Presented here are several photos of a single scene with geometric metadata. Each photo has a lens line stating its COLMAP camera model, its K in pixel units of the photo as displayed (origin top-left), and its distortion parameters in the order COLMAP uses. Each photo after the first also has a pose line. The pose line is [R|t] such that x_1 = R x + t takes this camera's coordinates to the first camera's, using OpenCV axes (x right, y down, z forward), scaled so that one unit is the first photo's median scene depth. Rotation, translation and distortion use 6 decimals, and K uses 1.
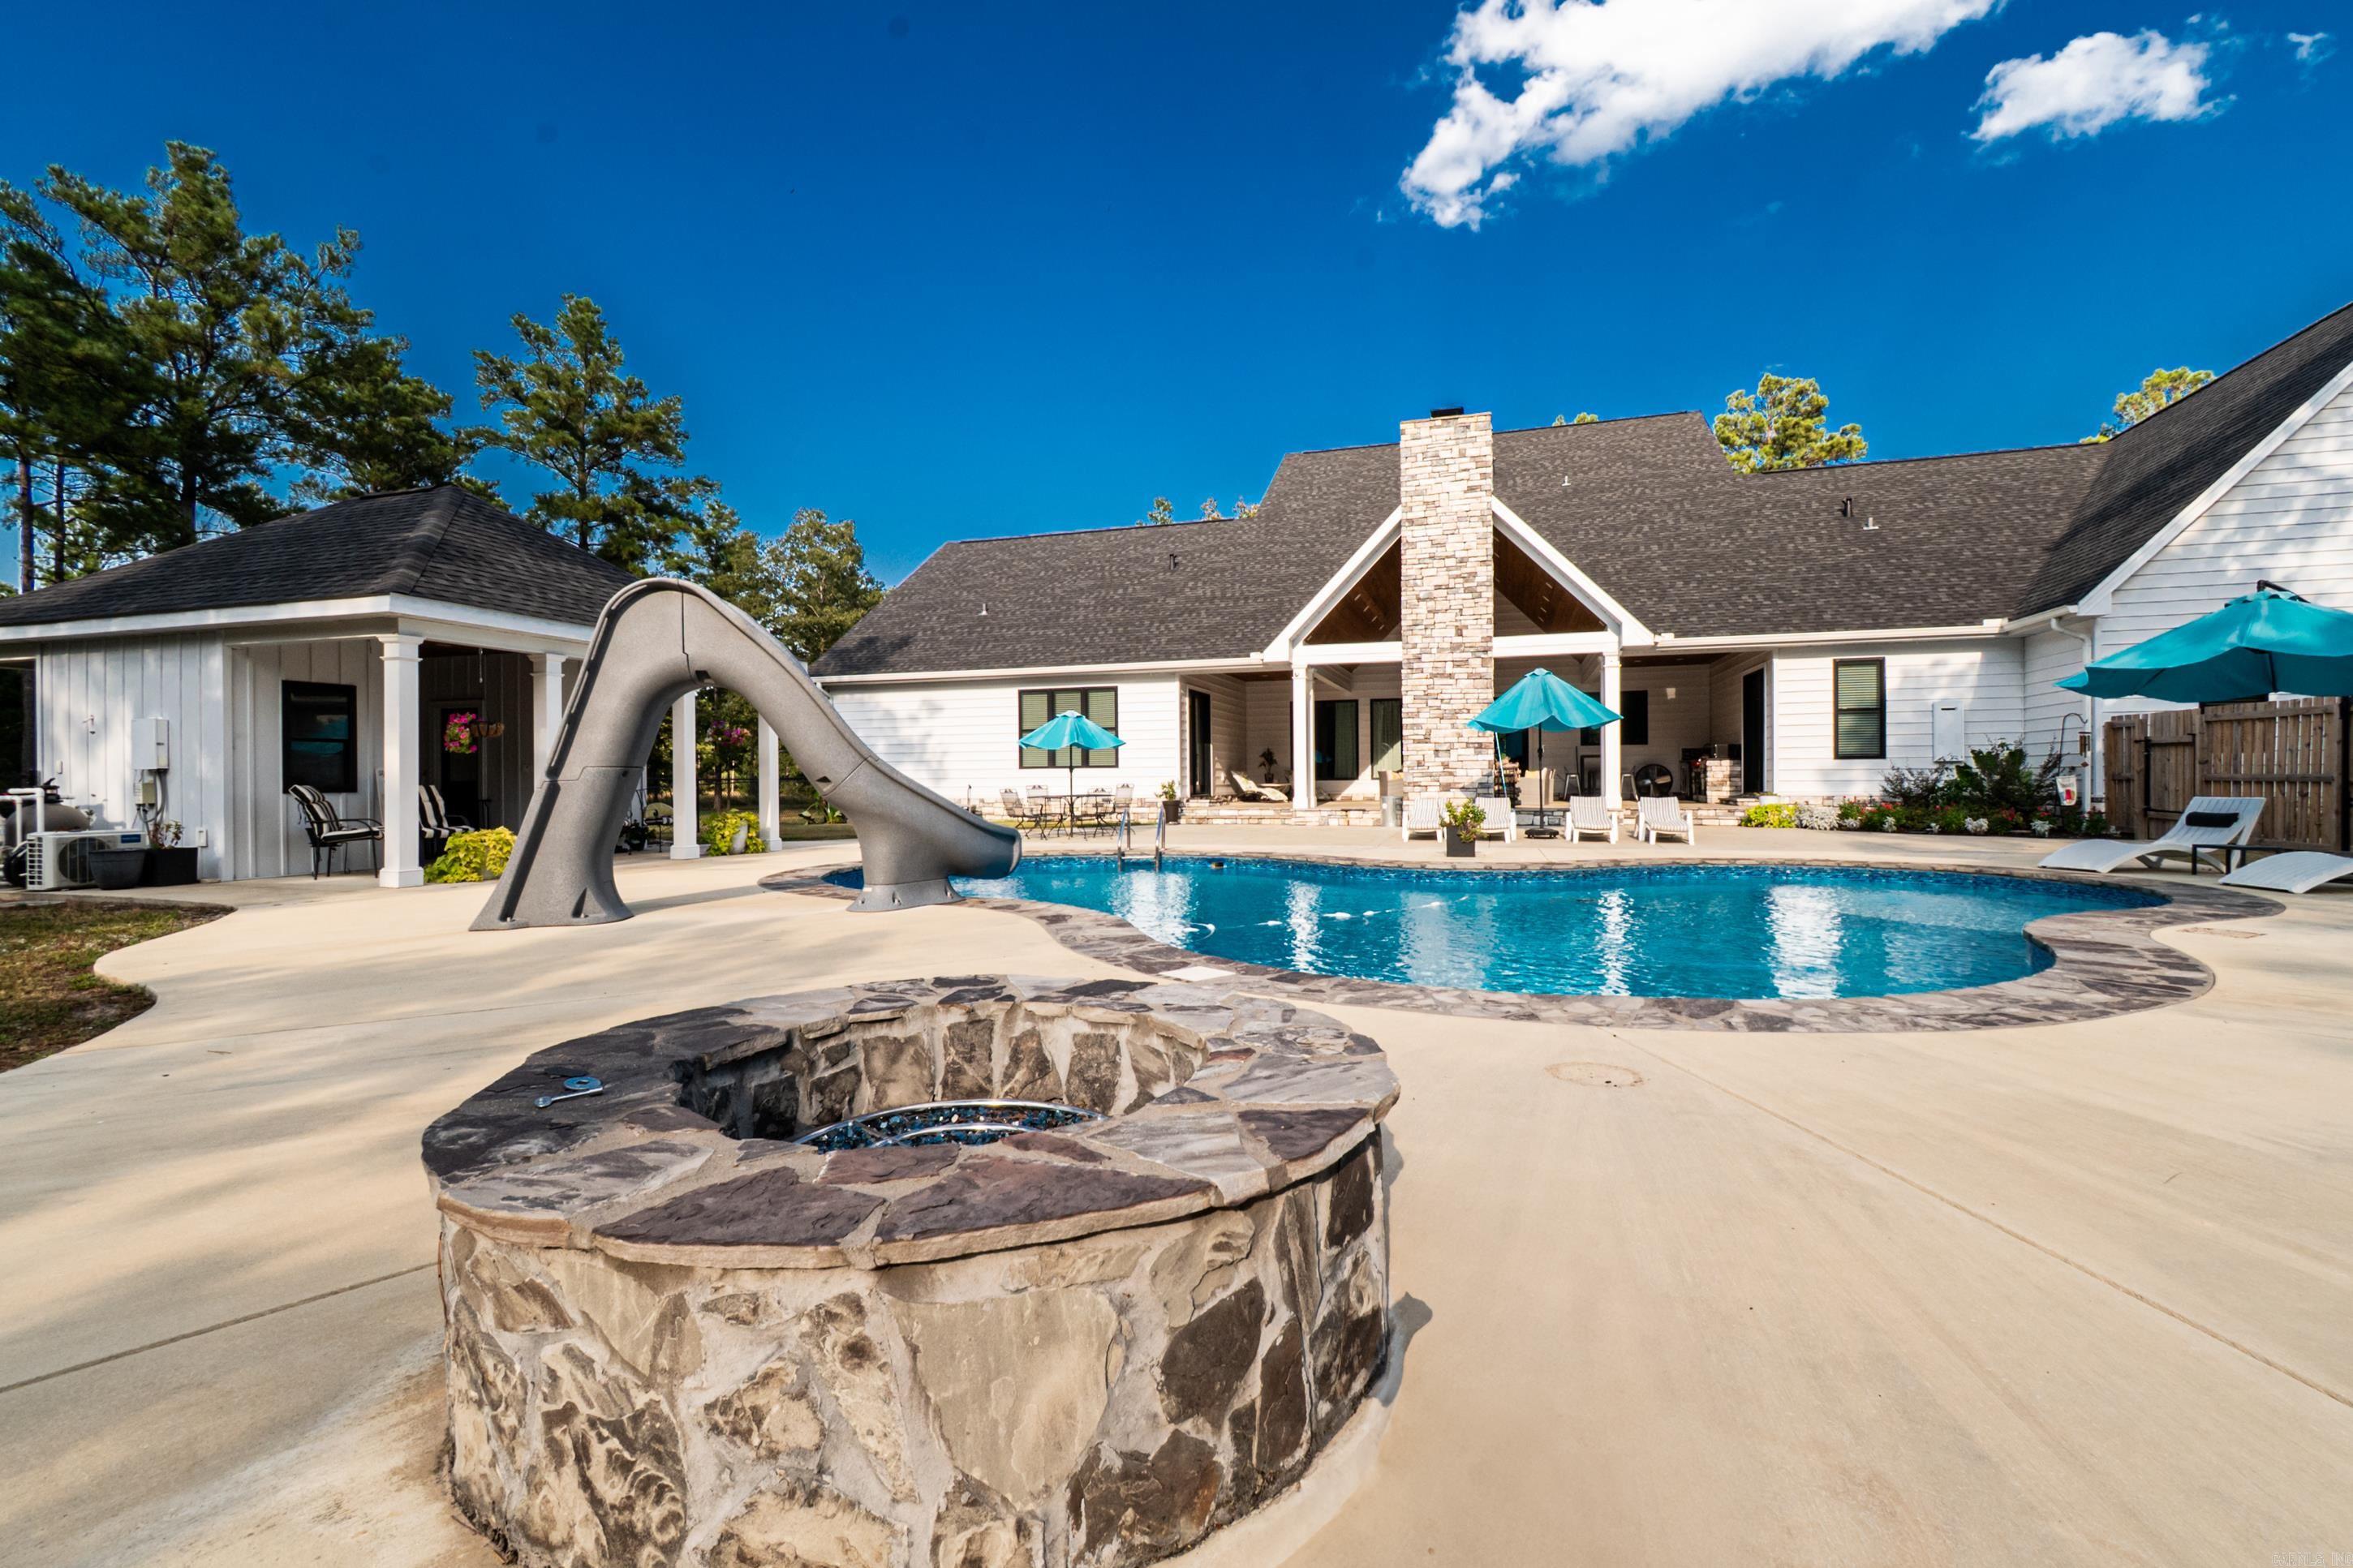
lens RADIAL K [[1035.9, 0, 1166.6], [0, 1035.9, 784.7], [0, 0, 1]] dist [0.001503, -0.002988]
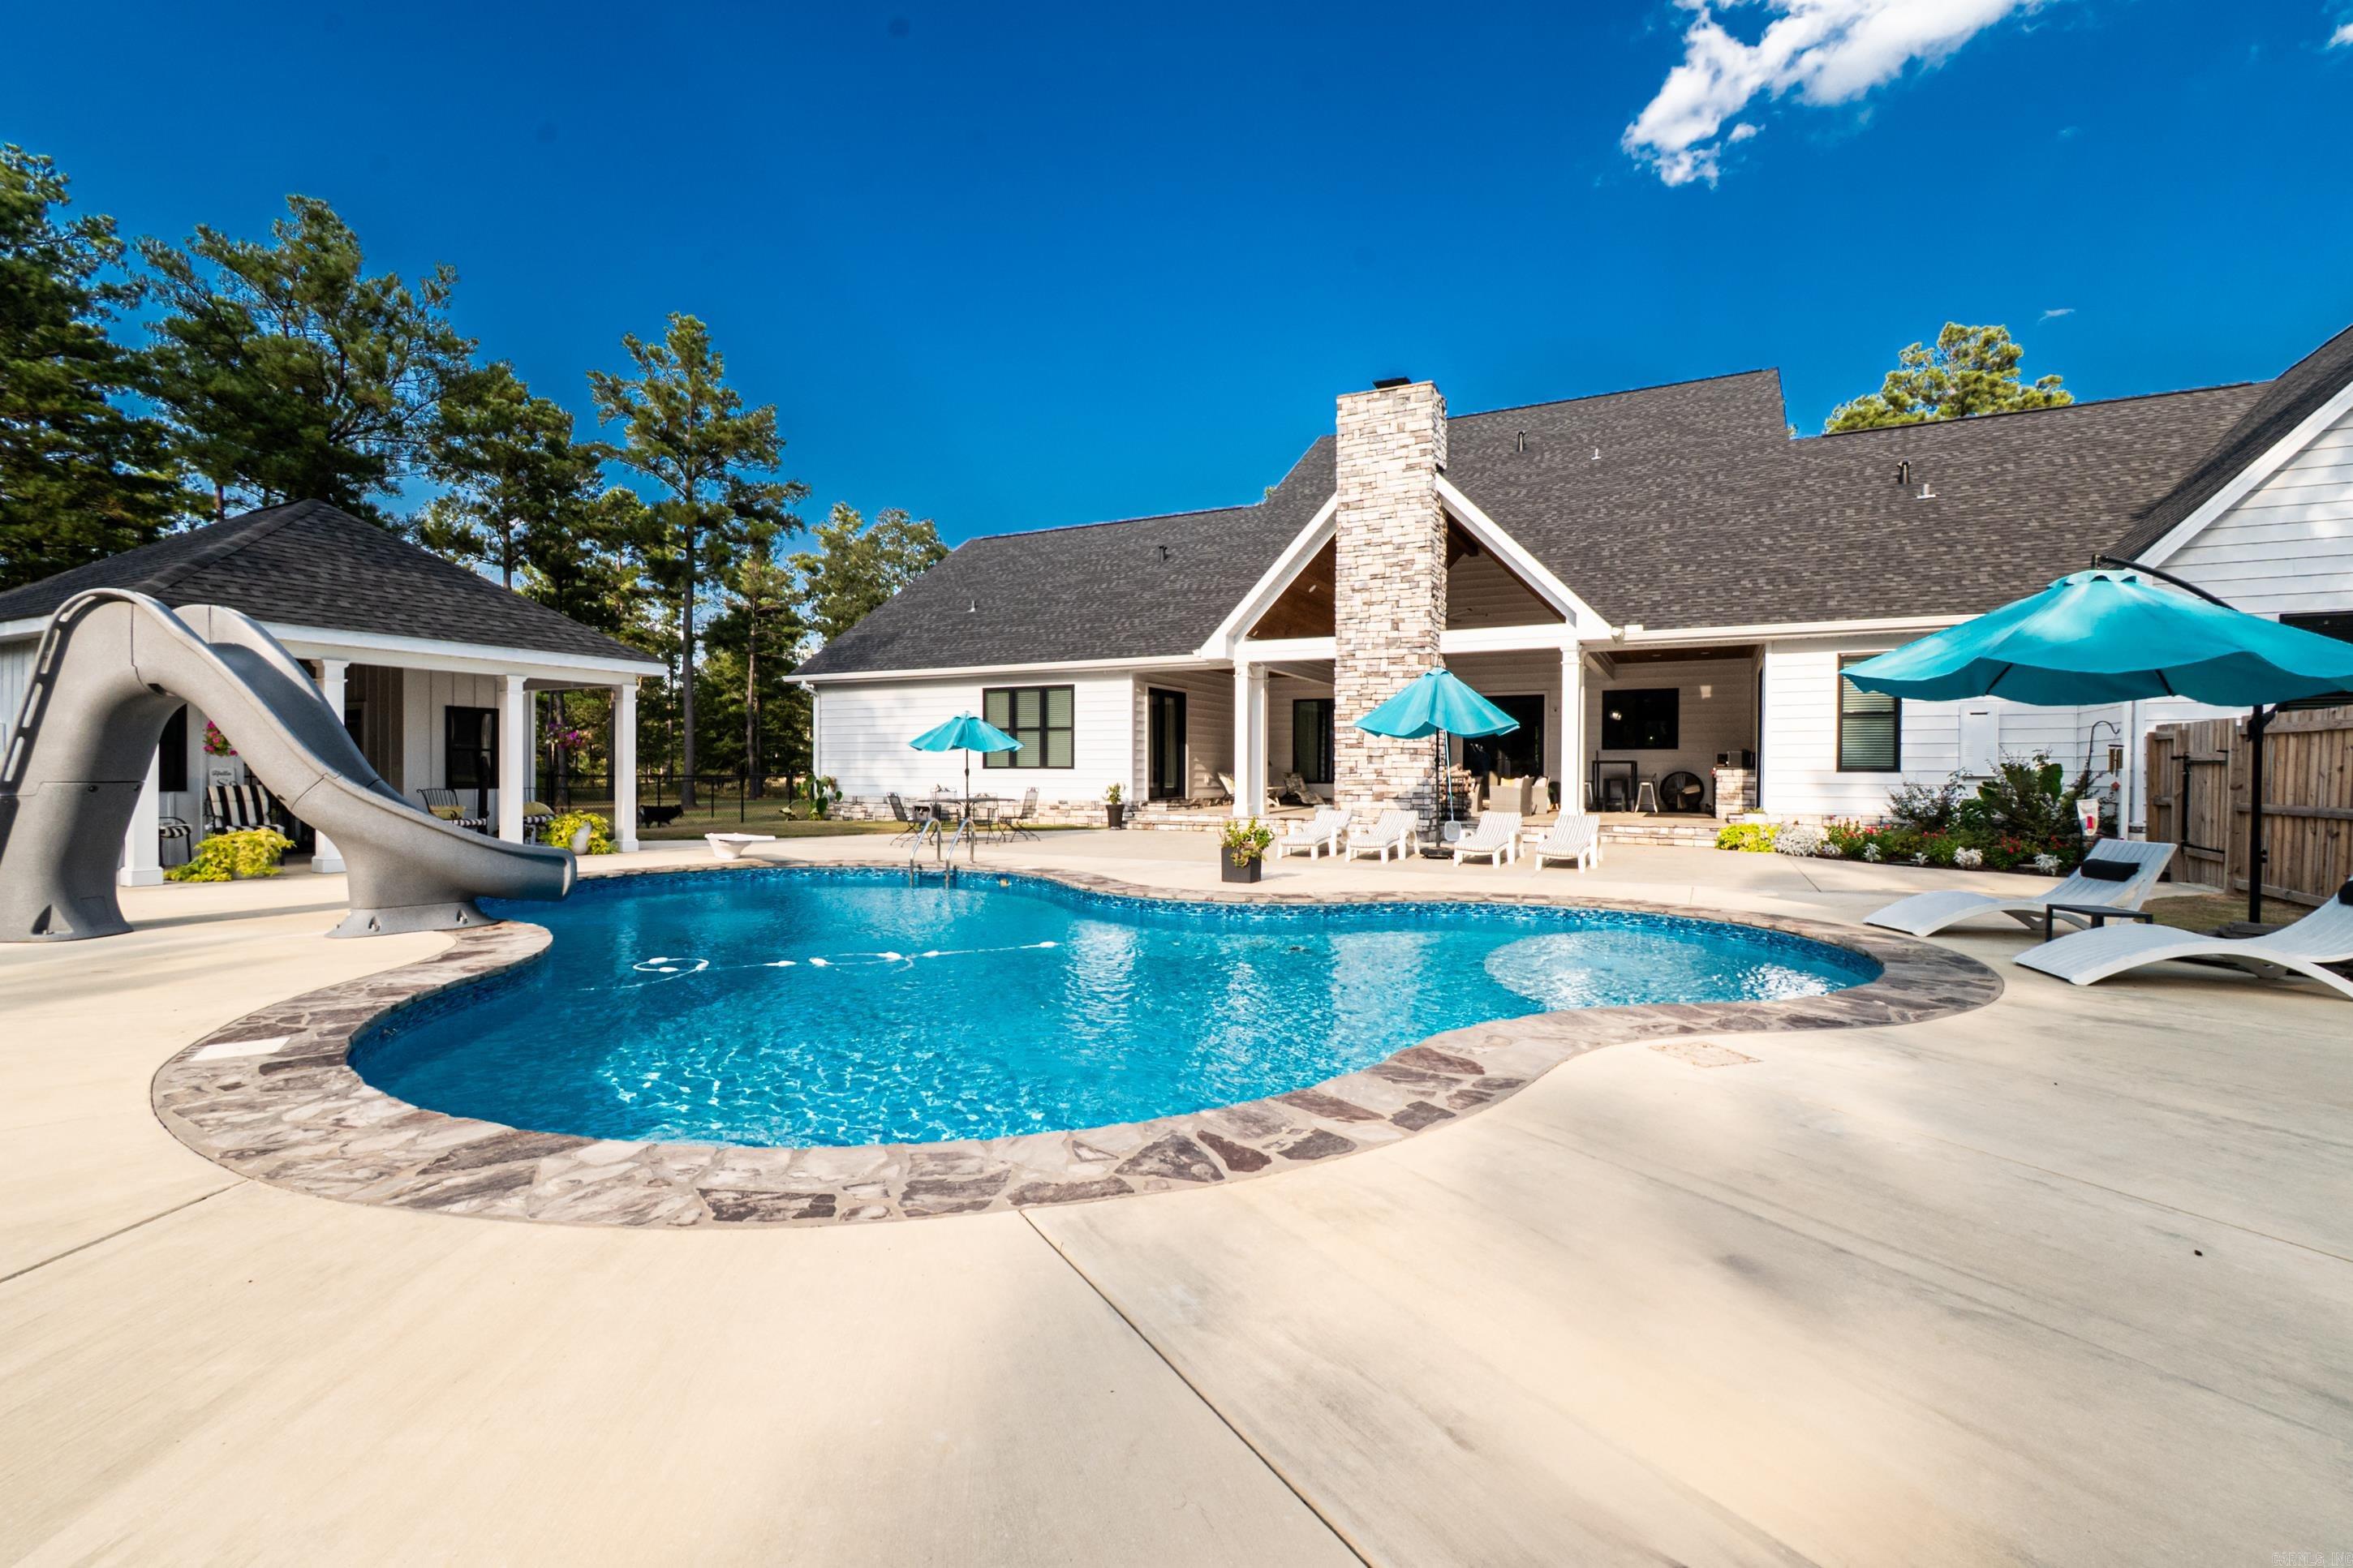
lens RADIAL K [[1035.9, 0, 1189.0], [0, 1035.9, 785.8], [0, 0, 1]] dist [0.001503, -0.002988]
pose [[0.986210, 0.015070, -0.164809, 0.243102], [-0.013502, 0.999852, 0.010632, -0.014041], [0.164945, -0.008261, 0.986268, 0.071168]]
